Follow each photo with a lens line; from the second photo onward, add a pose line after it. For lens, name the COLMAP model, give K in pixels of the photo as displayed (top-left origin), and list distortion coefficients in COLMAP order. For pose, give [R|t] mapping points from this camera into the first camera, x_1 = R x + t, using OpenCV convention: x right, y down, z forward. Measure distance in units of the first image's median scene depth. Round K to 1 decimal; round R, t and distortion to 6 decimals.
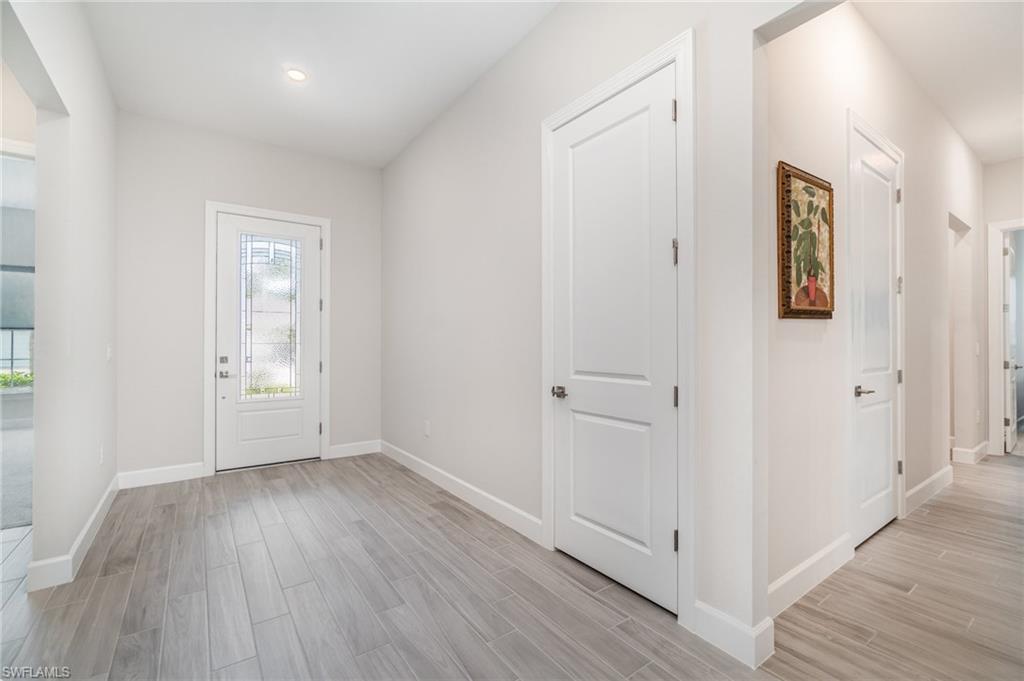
lens RADIAL K [[446.3, 0, 511.1], [0, 446.3, 339.5], [0, 0, 1]] dist [0.002575, -0.000630]
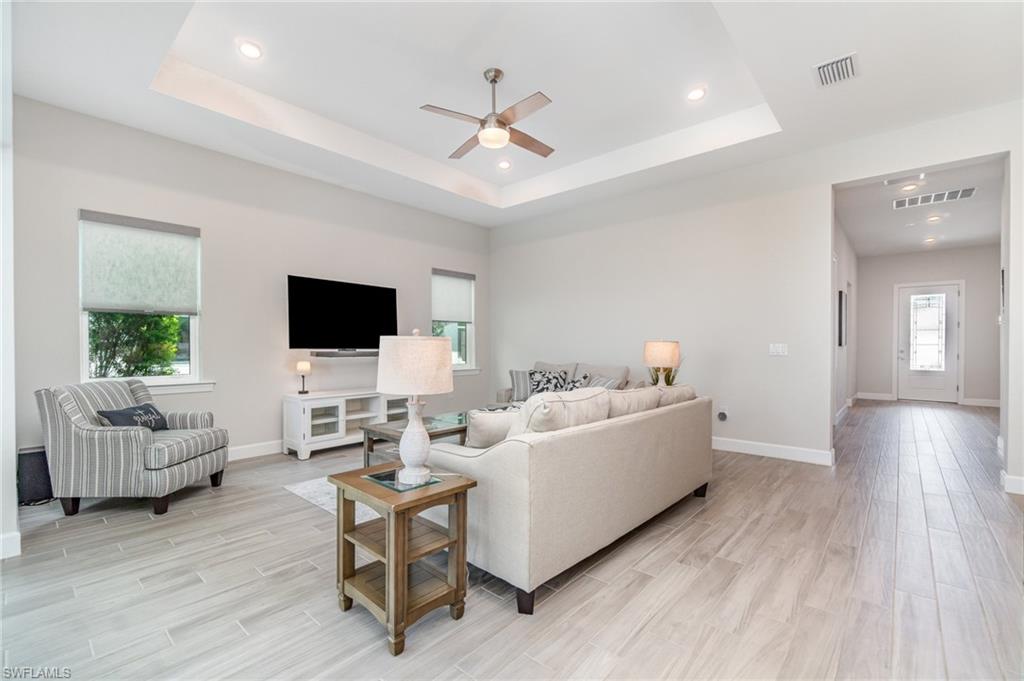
lens RADIAL K [[446.3, 0, 505.6], [0, 446.3, 345.1], [0, 0, 1]] dist [0.002575, -0.000630]
pose [[0.210059, 0.000274, -0.977689, 1.060437], [0.004445, 0.999989, 0.001236, -0.001462], [0.977679, -0.004606, 0.210056, -1.332399]]
